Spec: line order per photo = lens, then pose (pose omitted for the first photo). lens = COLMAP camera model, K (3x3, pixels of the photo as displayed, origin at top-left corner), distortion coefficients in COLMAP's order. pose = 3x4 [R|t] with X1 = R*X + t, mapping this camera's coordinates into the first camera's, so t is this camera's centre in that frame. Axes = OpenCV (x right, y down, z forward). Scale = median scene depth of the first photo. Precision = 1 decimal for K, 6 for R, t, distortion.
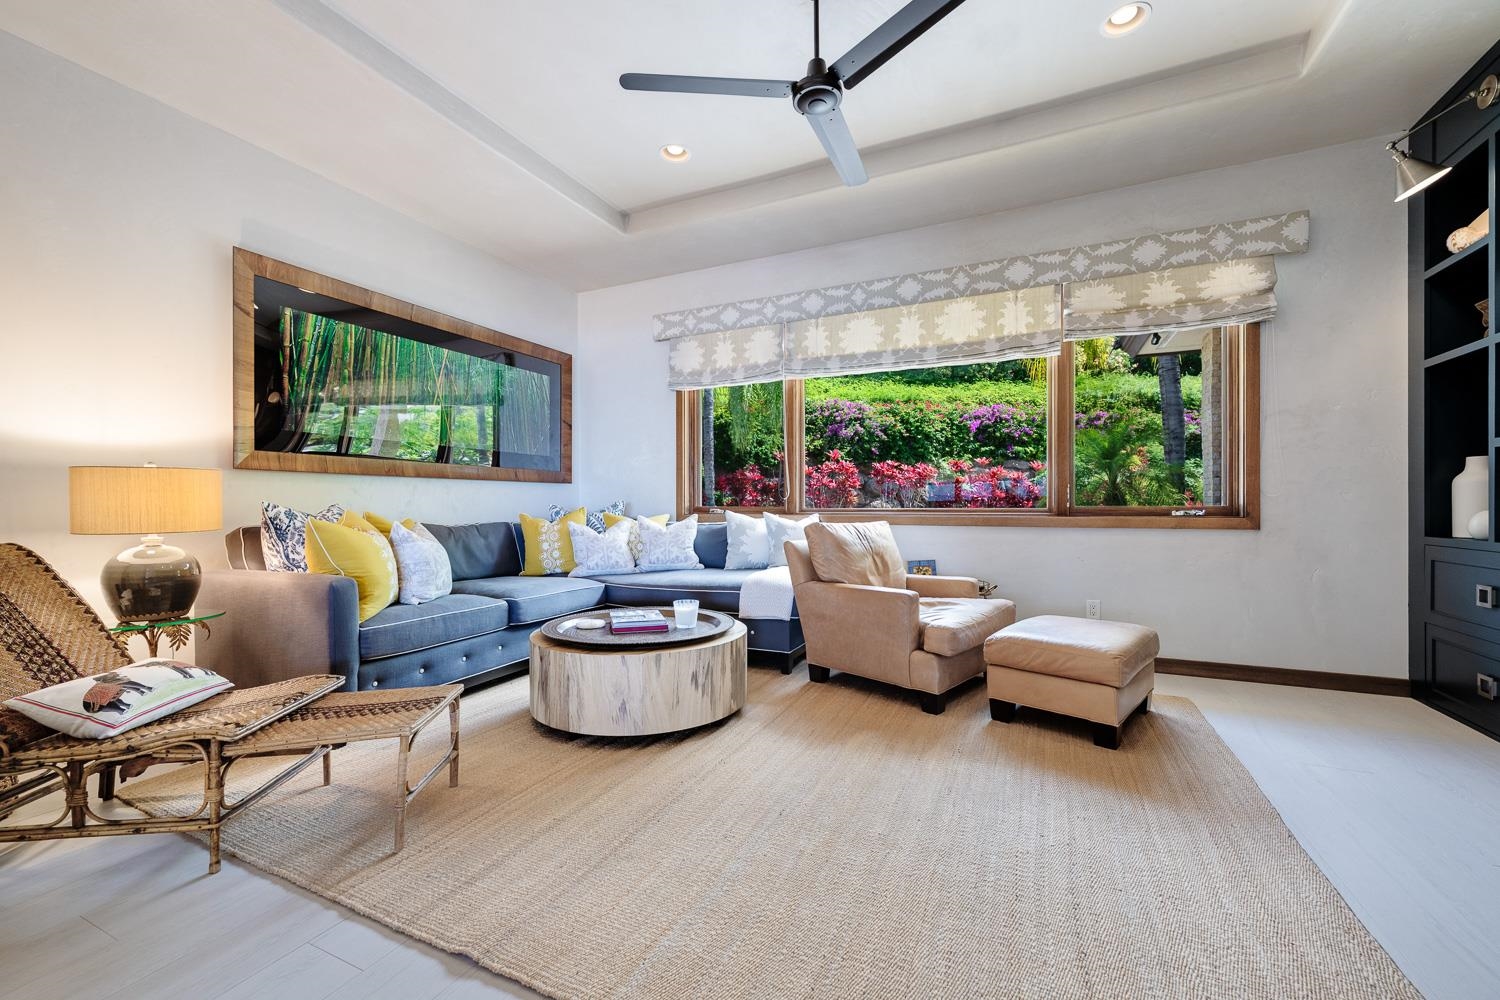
lens RADIAL K [[594.7, 0, 743.4], [0, 594.7, 507.2], [0, 0, 1]] dist [0.001072, 0.000187]
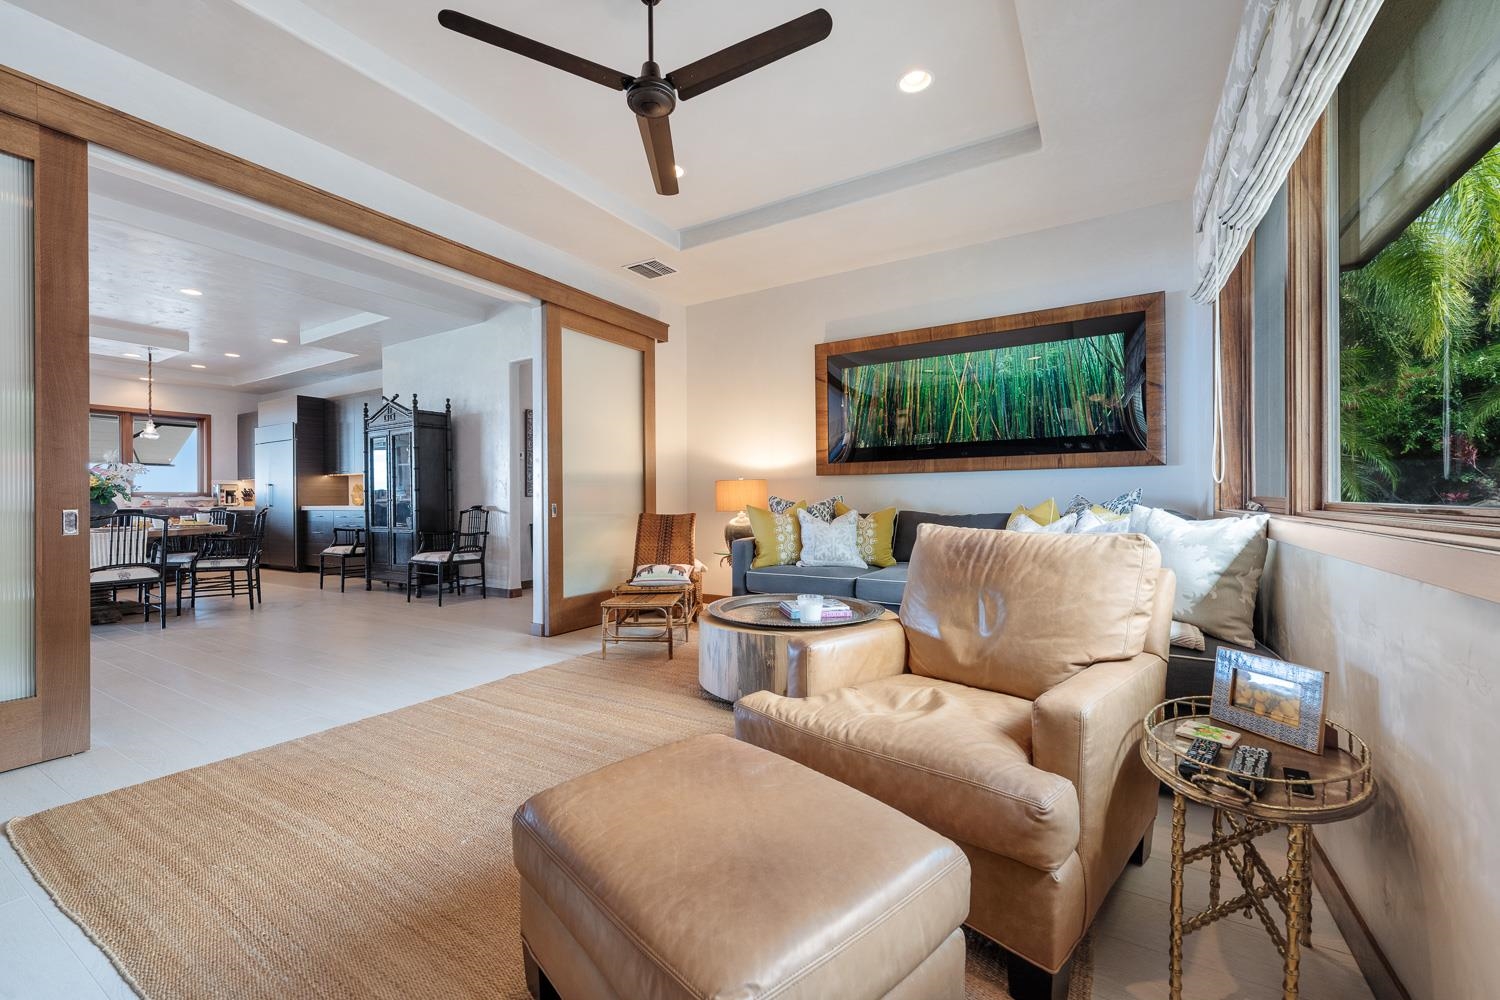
lens RADIAL K [[604.6, 0, 750.0], [0, 604.6, 500.0], [0, 0, 1]] dist [-0.000293, -0.000018]
pose [[-0.096323, 0.010263, -0.995297, 0.859359], [0.005588, 0.999937, 0.009770, -0.013576], [0.995334, -0.004621, -0.096374, 0.951239]]
